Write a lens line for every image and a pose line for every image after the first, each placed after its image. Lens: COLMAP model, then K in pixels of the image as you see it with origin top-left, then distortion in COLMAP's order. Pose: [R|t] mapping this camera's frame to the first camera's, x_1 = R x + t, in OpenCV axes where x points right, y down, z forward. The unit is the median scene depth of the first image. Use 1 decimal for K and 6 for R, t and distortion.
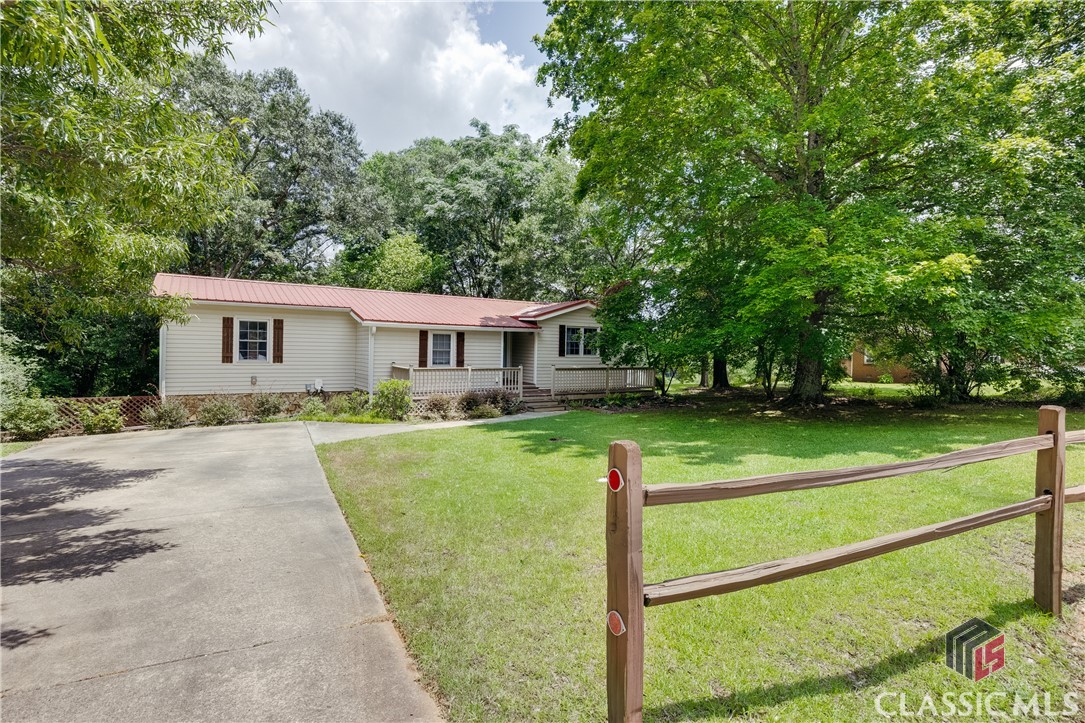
lens RADIAL K [[1028.7, 0, 542.5], [0, 1028.7, 361.5], [0, 0, 1]] dist [-0.003033, -0.001702]
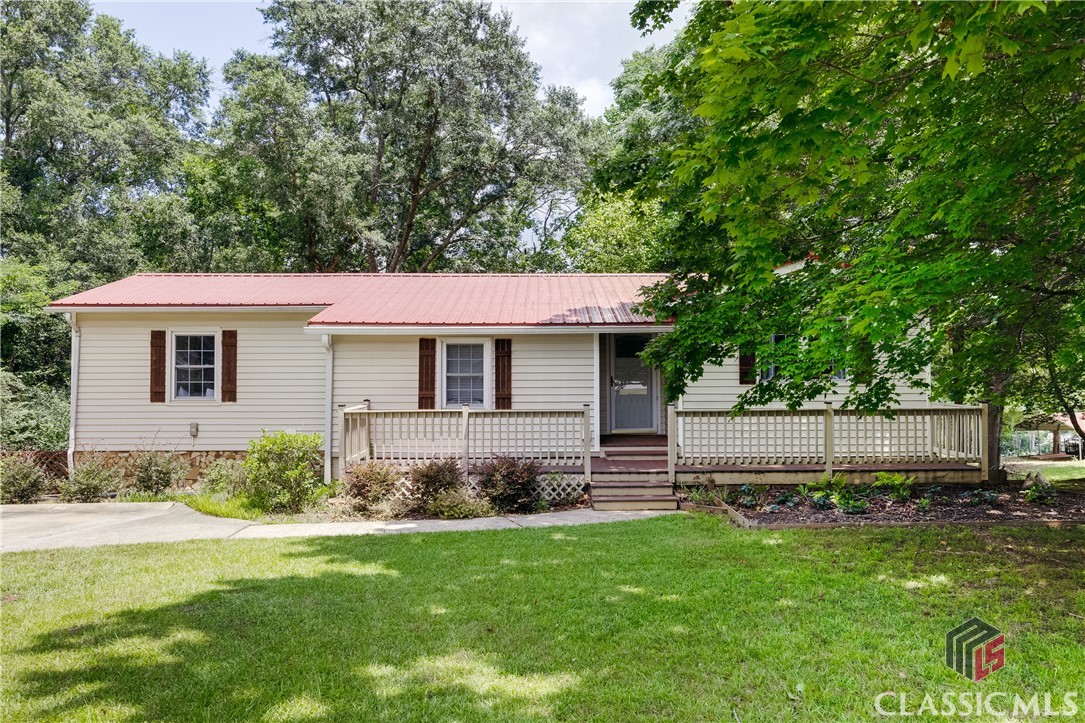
lens RADIAL K [[1028.7, 0, 542.5], [0, 1028.7, 361.5], [0, 0, 1]] dist [-0.003033, -0.001702]
pose [[0.707141, -0.033203, -0.706293, 0.300909], [0.003510, 0.999049, -0.043451, 0.004585], [0.707064, 0.028246, 0.706585, 0.686856]]
